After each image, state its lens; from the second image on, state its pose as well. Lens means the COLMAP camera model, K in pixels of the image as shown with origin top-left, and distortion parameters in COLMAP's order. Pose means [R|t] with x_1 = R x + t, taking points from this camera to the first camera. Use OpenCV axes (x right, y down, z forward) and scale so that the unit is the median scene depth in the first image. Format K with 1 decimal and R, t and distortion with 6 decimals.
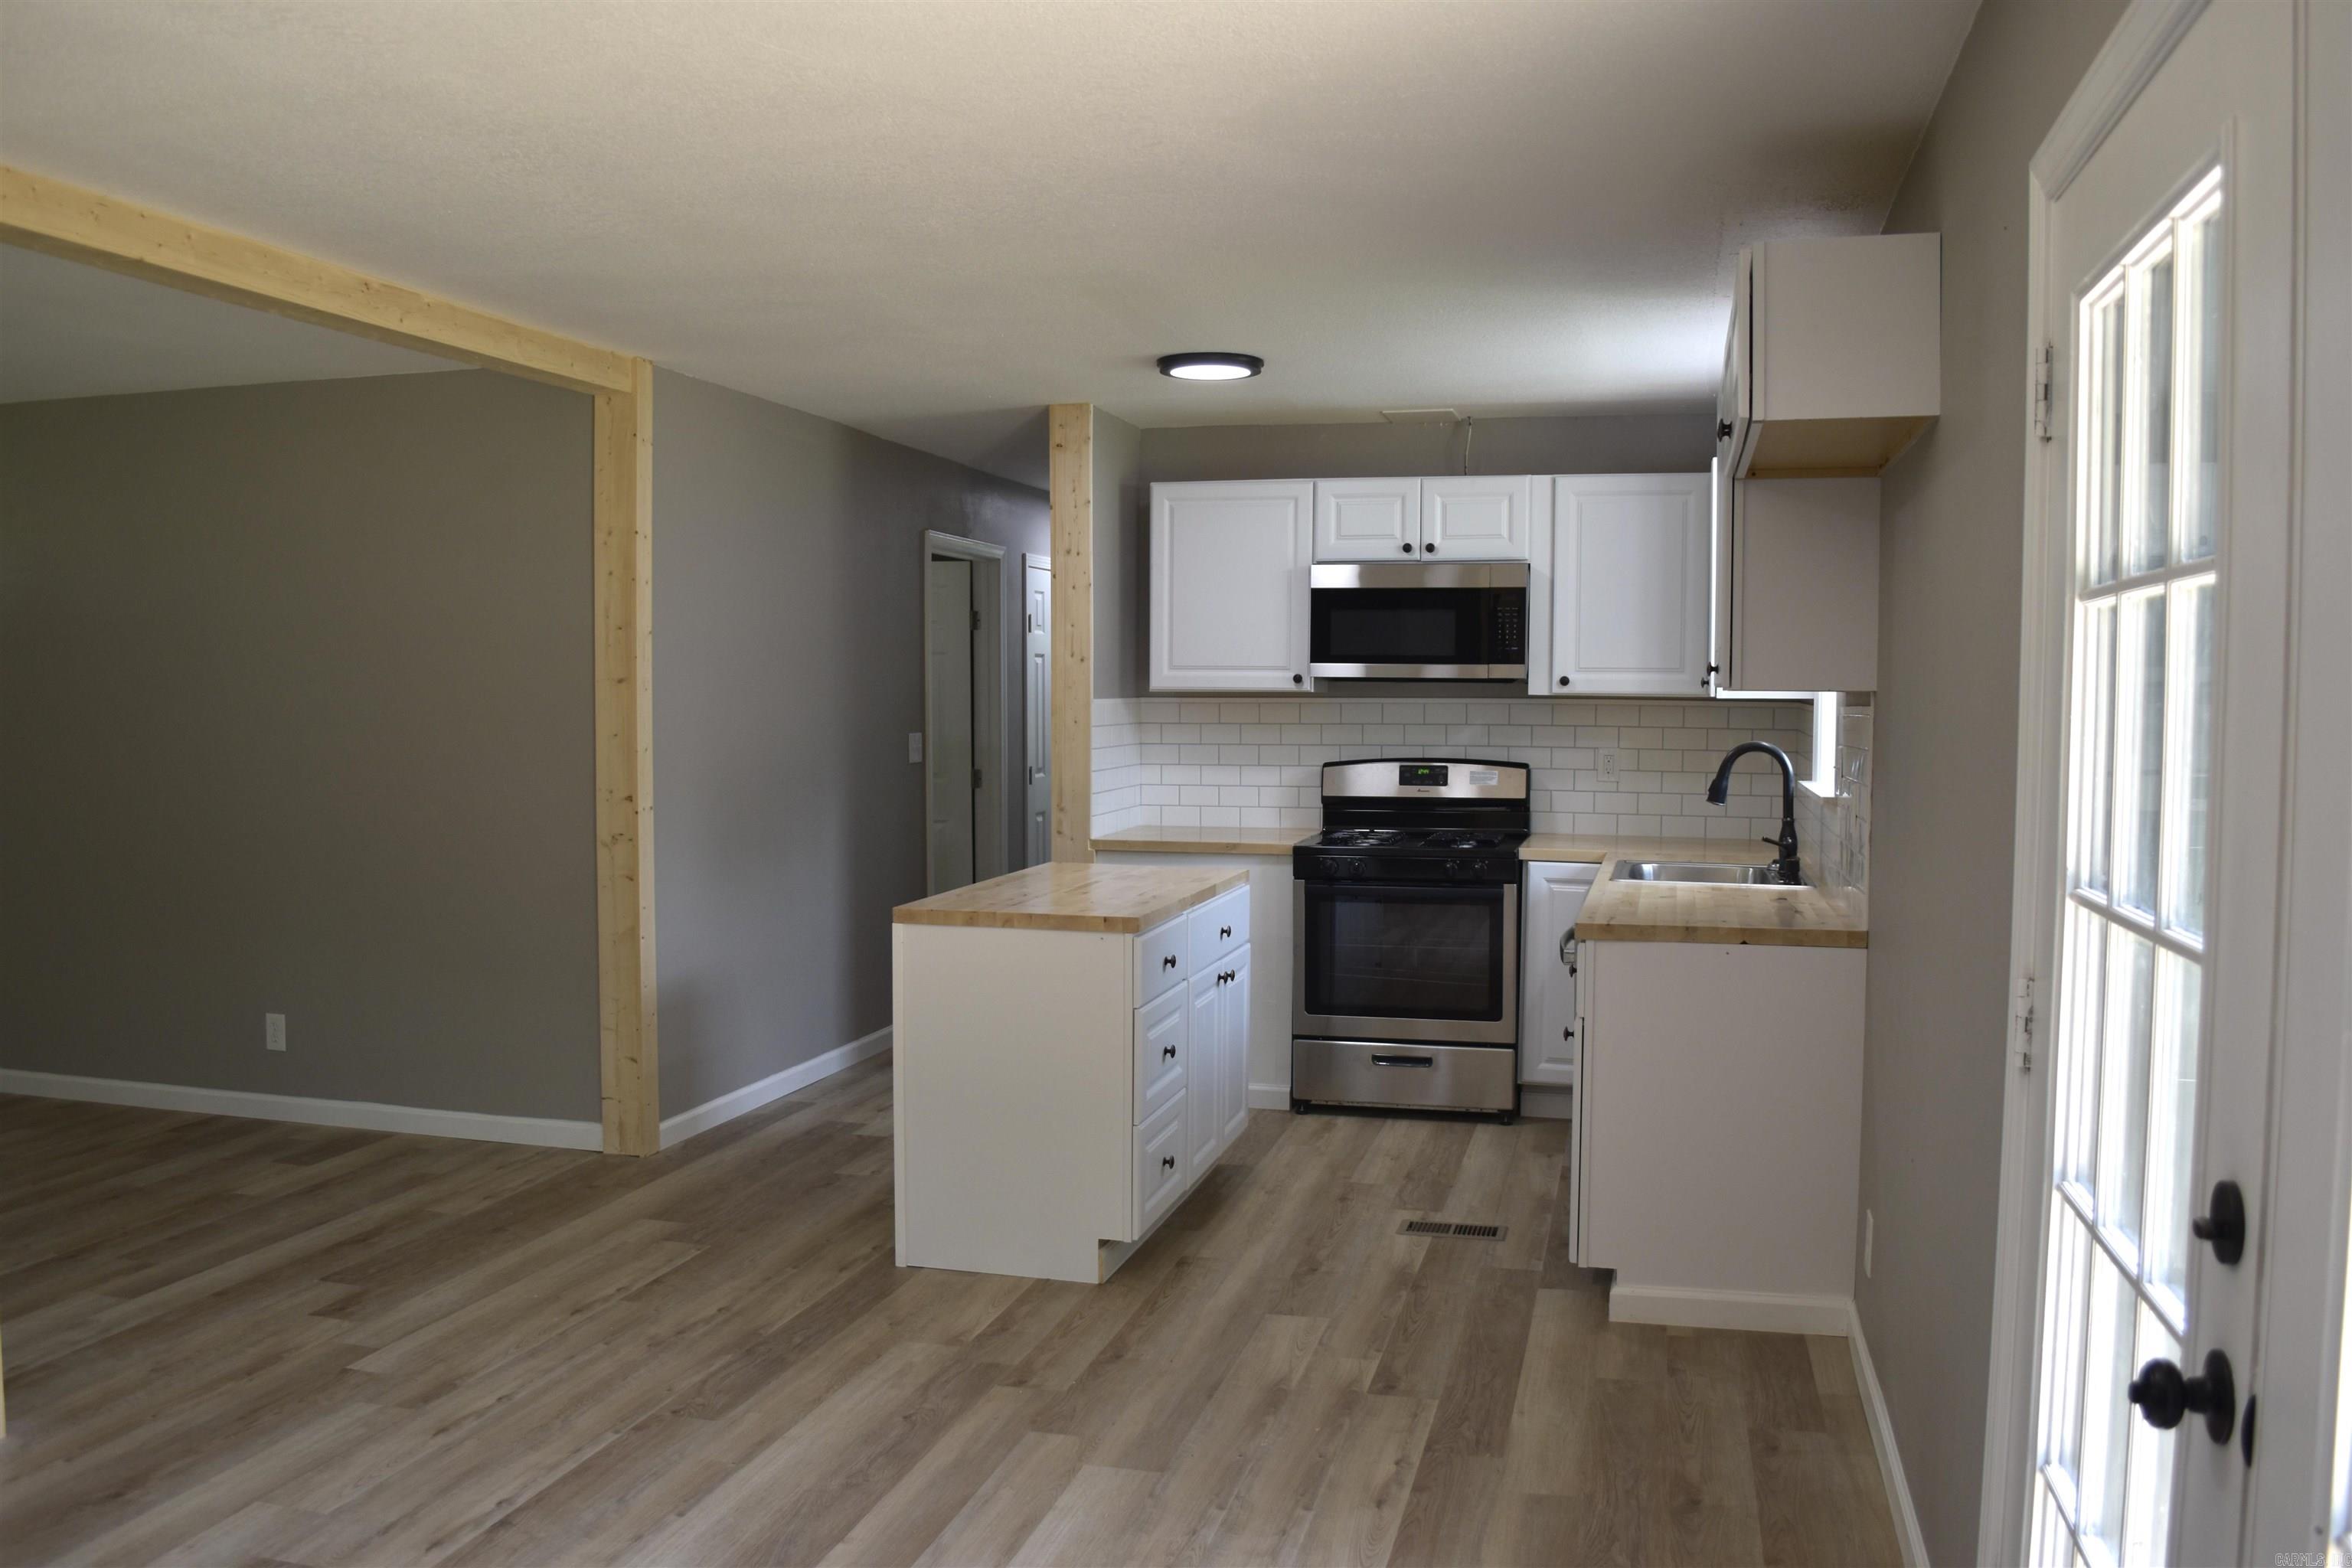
lens RADIAL K [[1868.8, 0, 1176.3], [0, 1868.8, 808.4], [0, 0, 1]] dist [-0.077373, 0.003207]
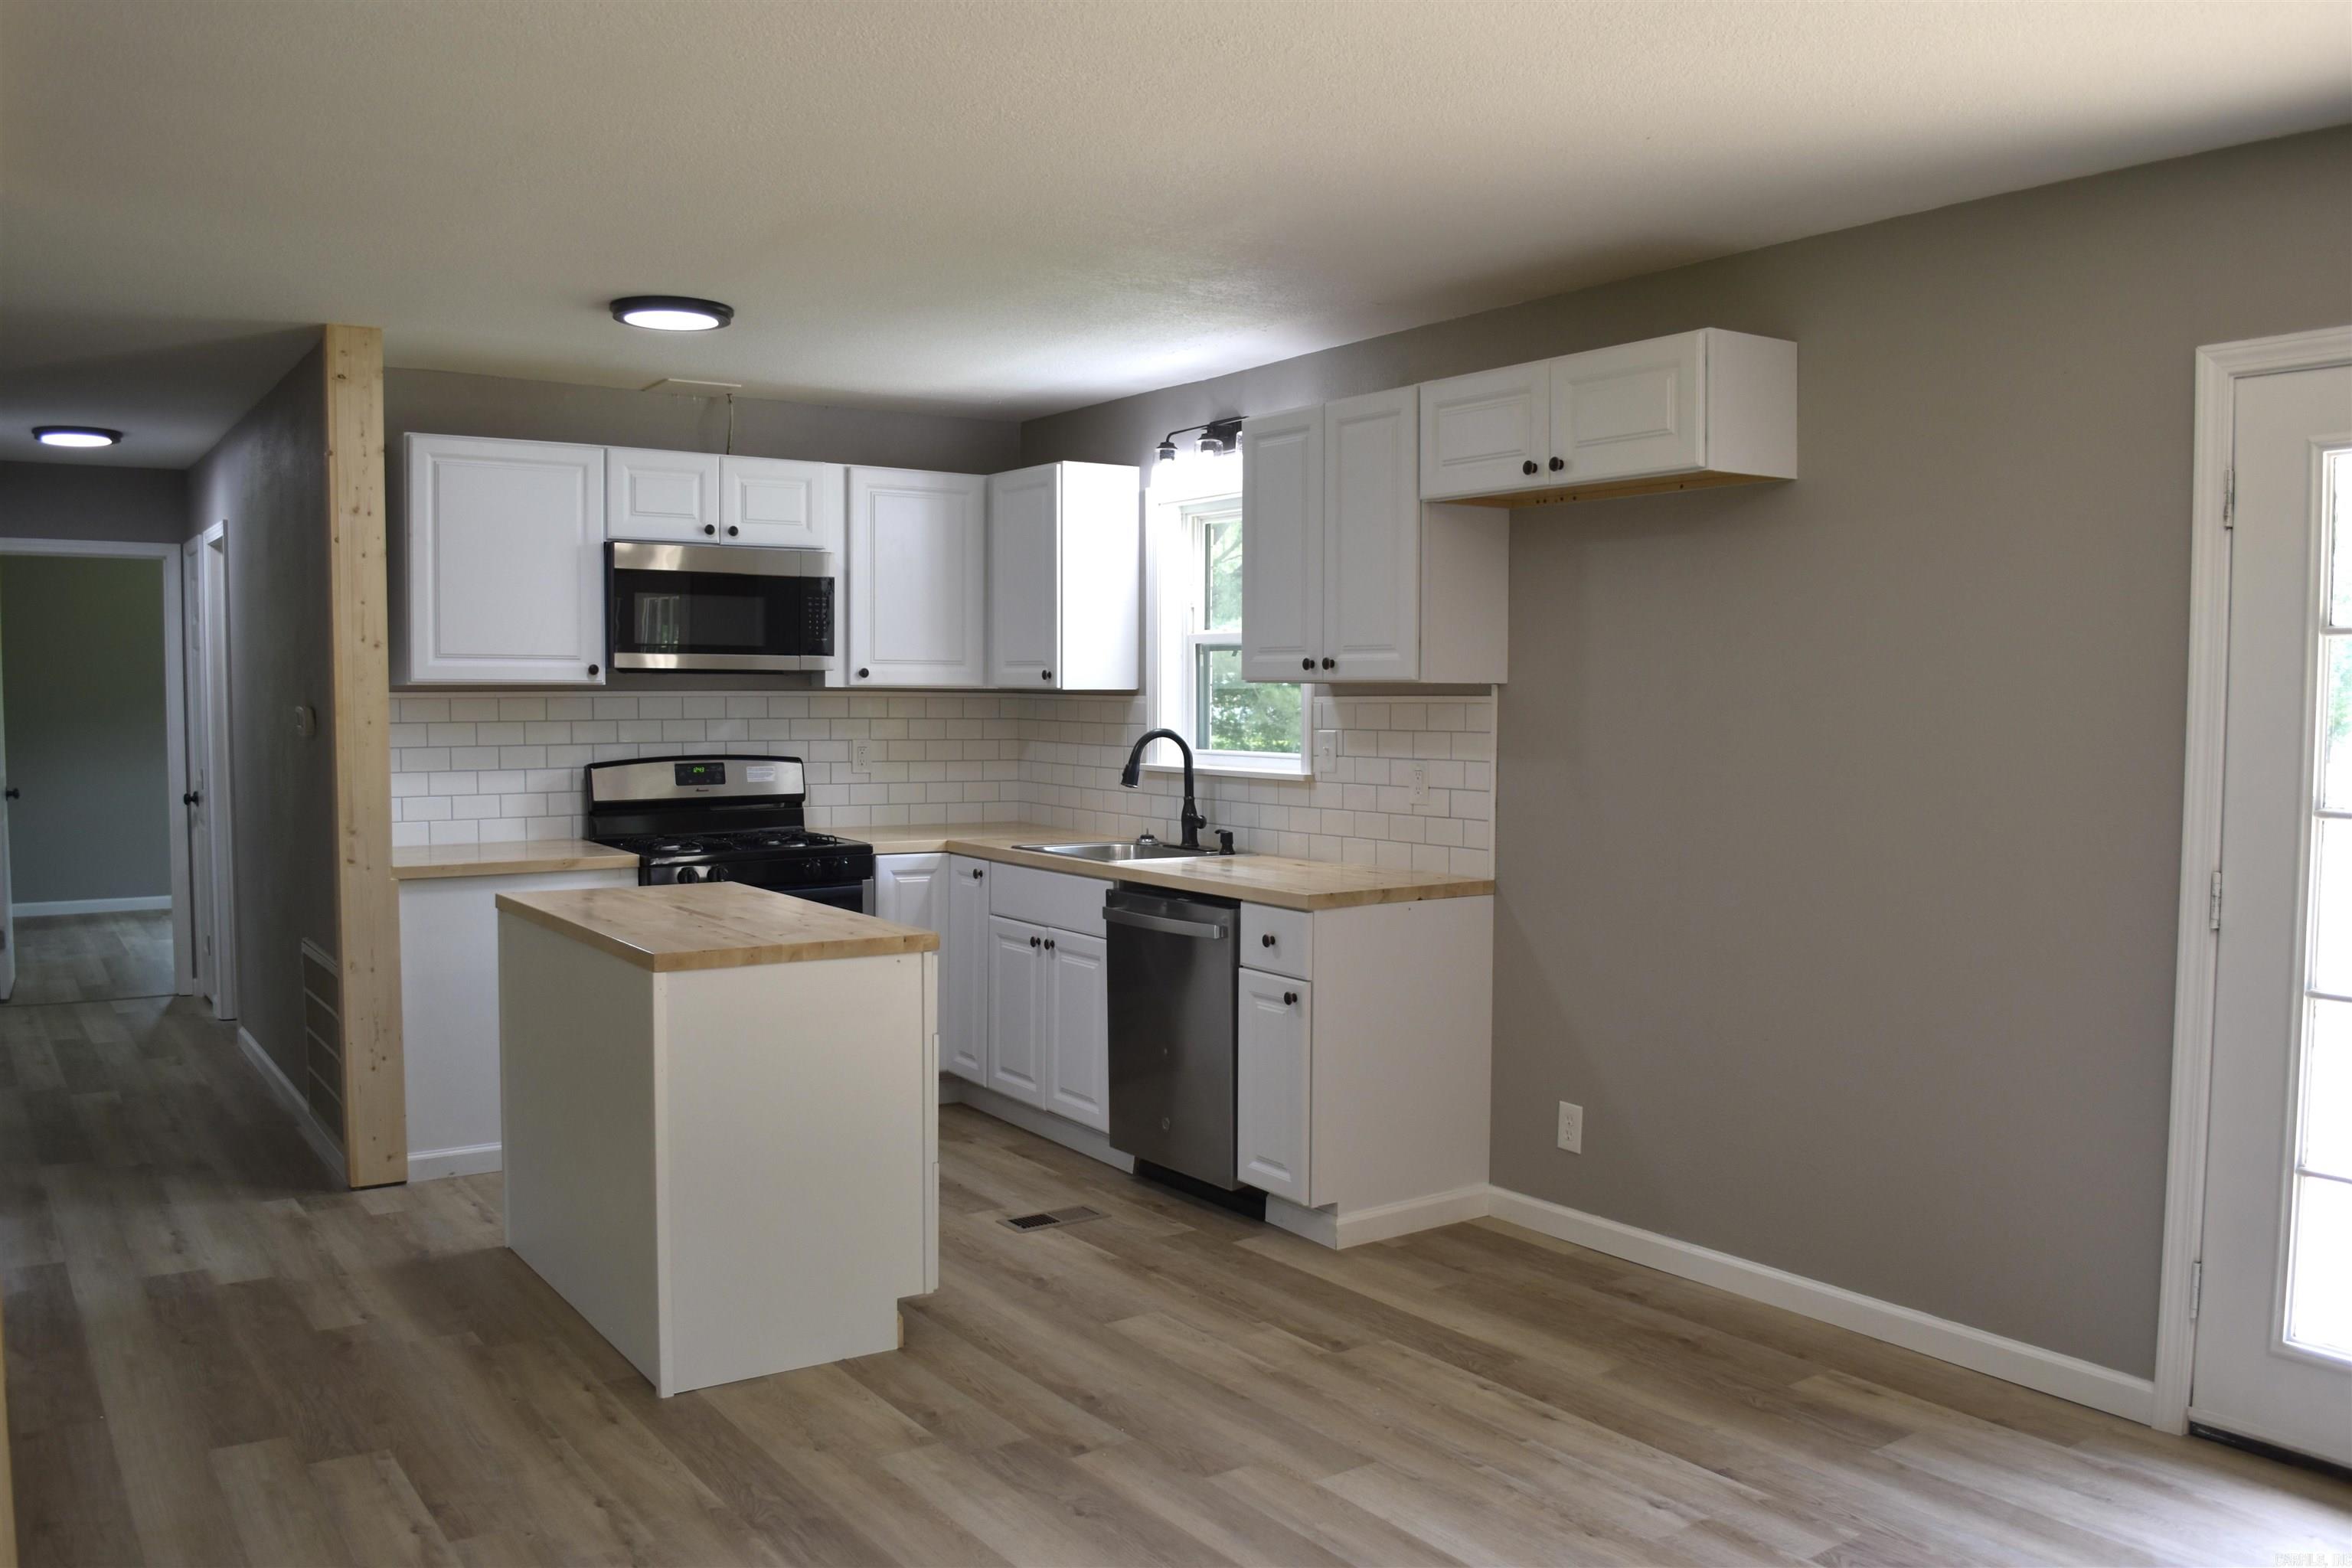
lens RADIAL K [[1868.8, 0, 1176.3], [0, 1868.8, 808.4], [0, 0, 1]] dist [-0.077373, 0.003207]
pose [[0.651468, -0.049856, 0.757037, -0.441246], [0.045892, 0.998601, 0.026273, -0.014692], [-0.757287, 0.017626, 0.652844, 0.225038]]
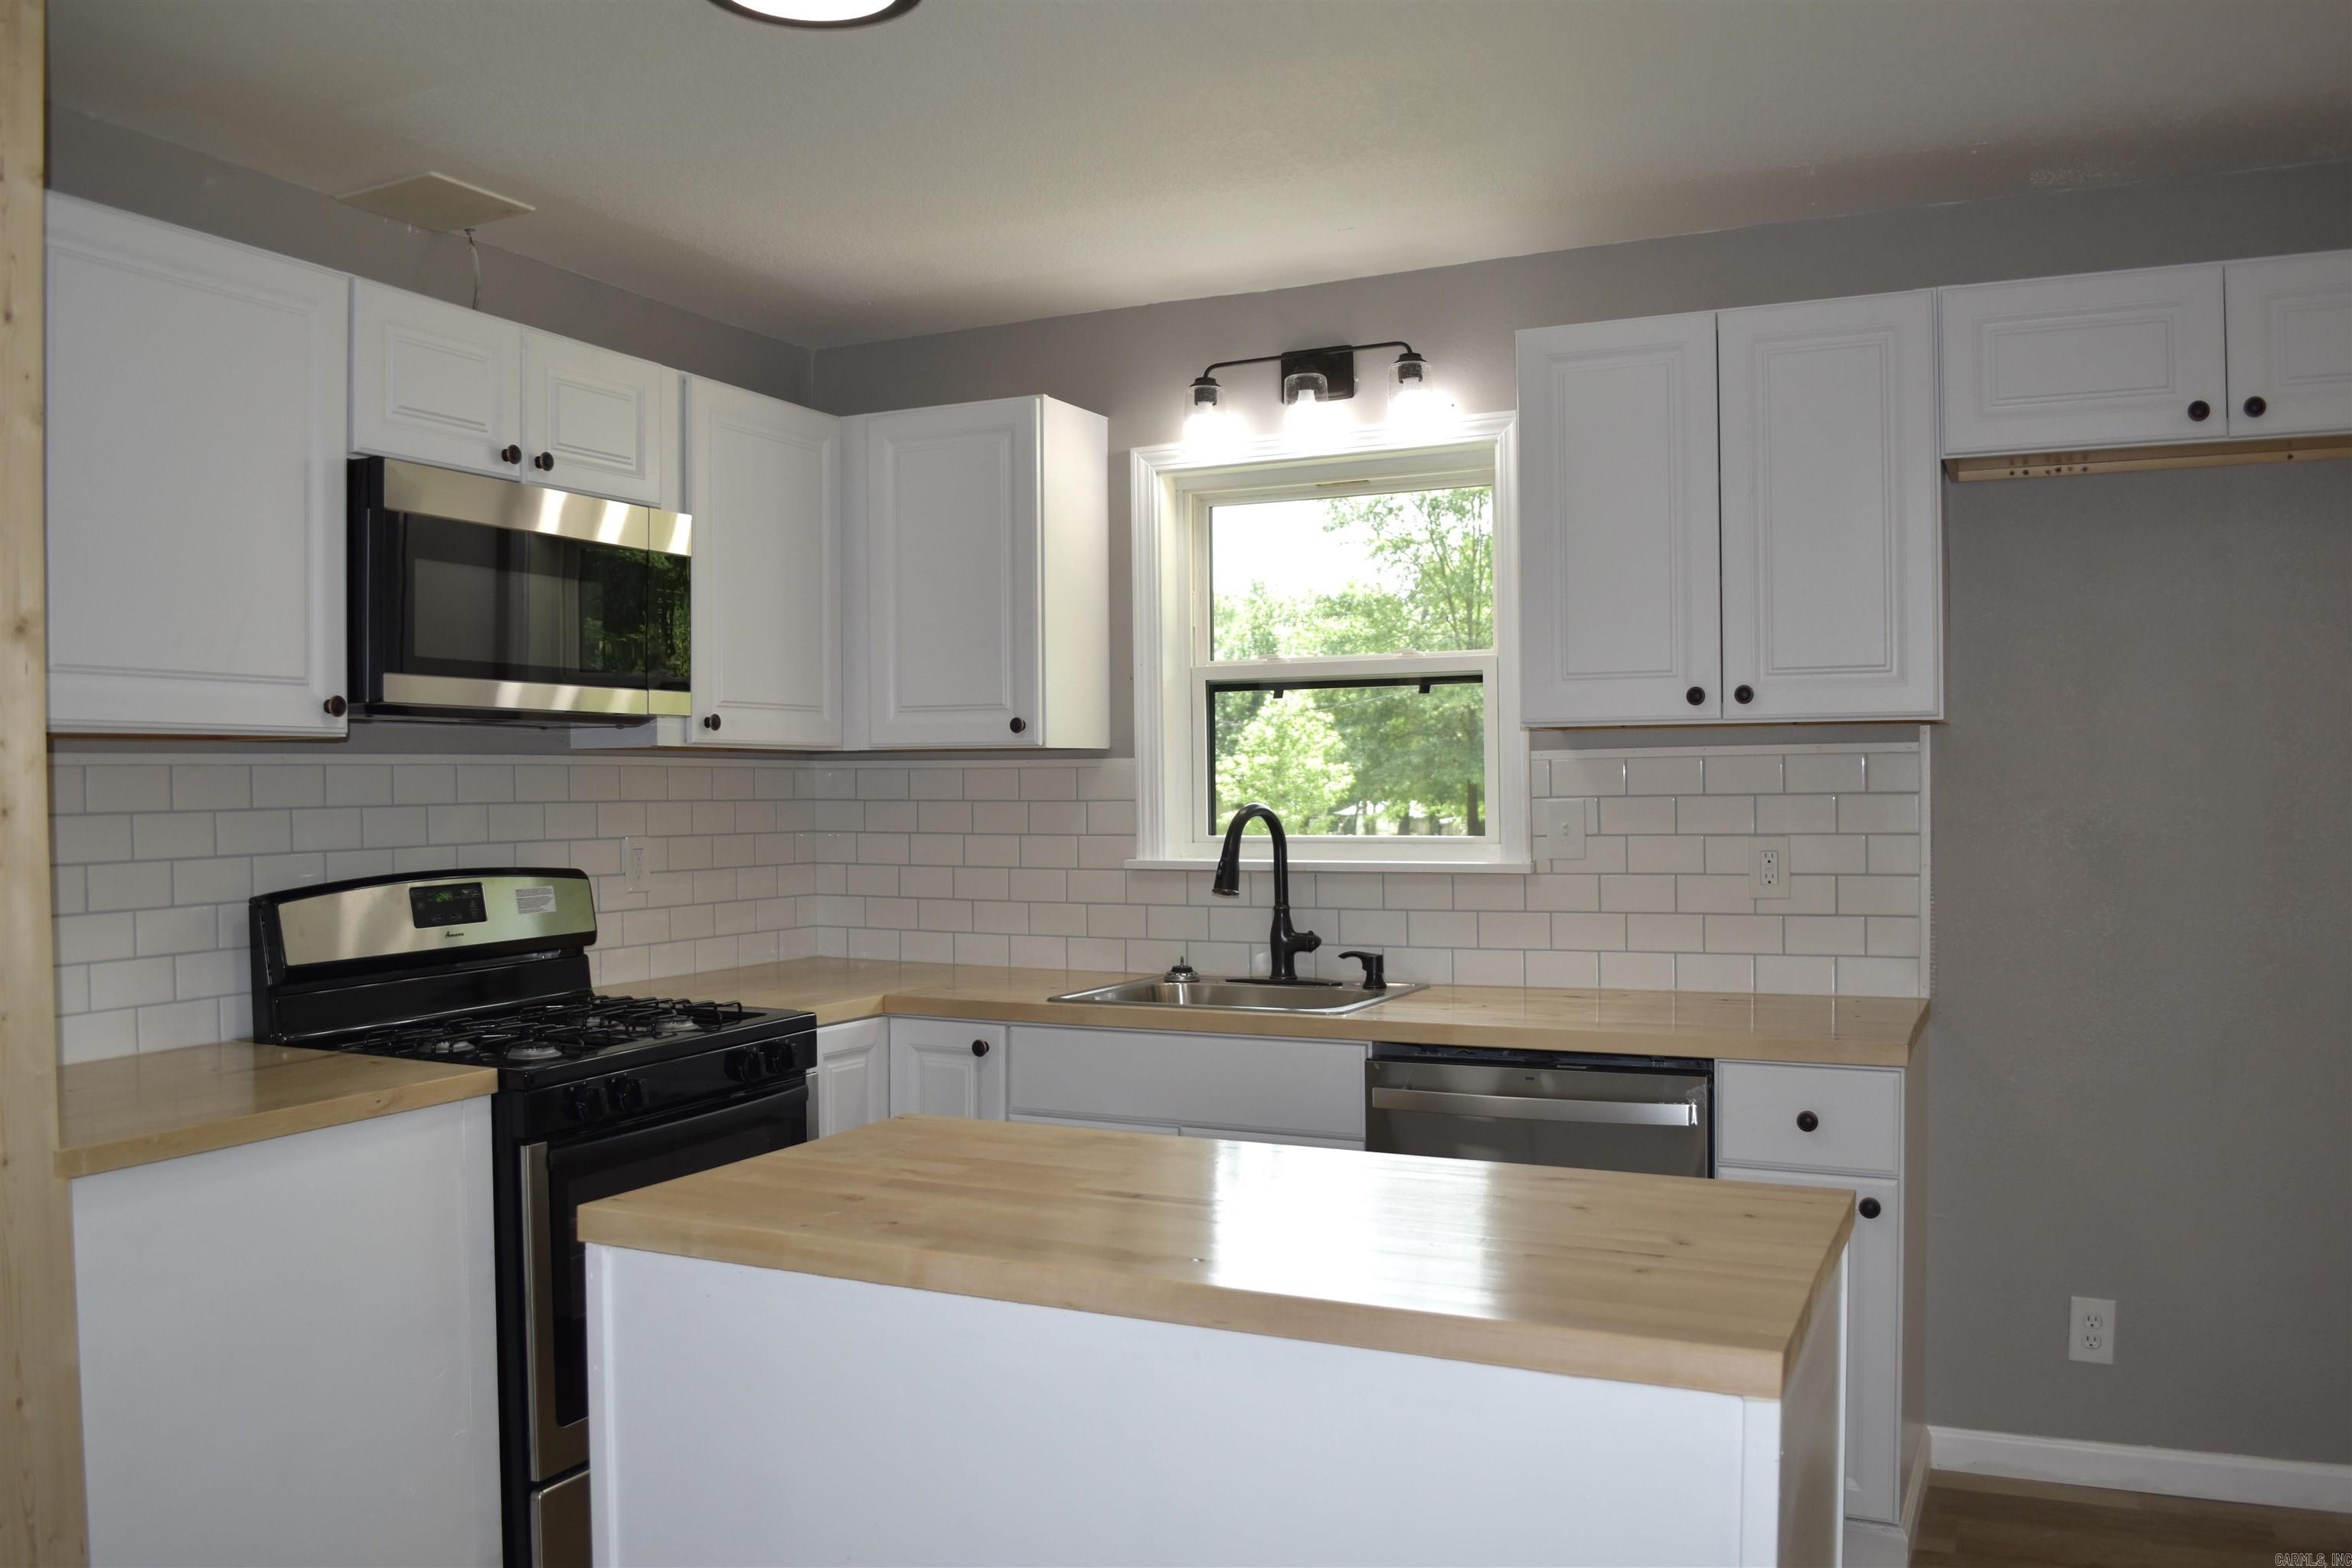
lens RADIAL K [[1868.8, 0, 1176.3], [0, 1868.8, 808.4], [0, 0, 1]] dist [-0.077373, 0.003207]
pose [[0.176477, -0.019378, 0.984114, -0.346100], [0.071751, 0.997400, 0.006773, -0.034793], [-0.981686, 0.069415, 0.177408, 0.755028]]
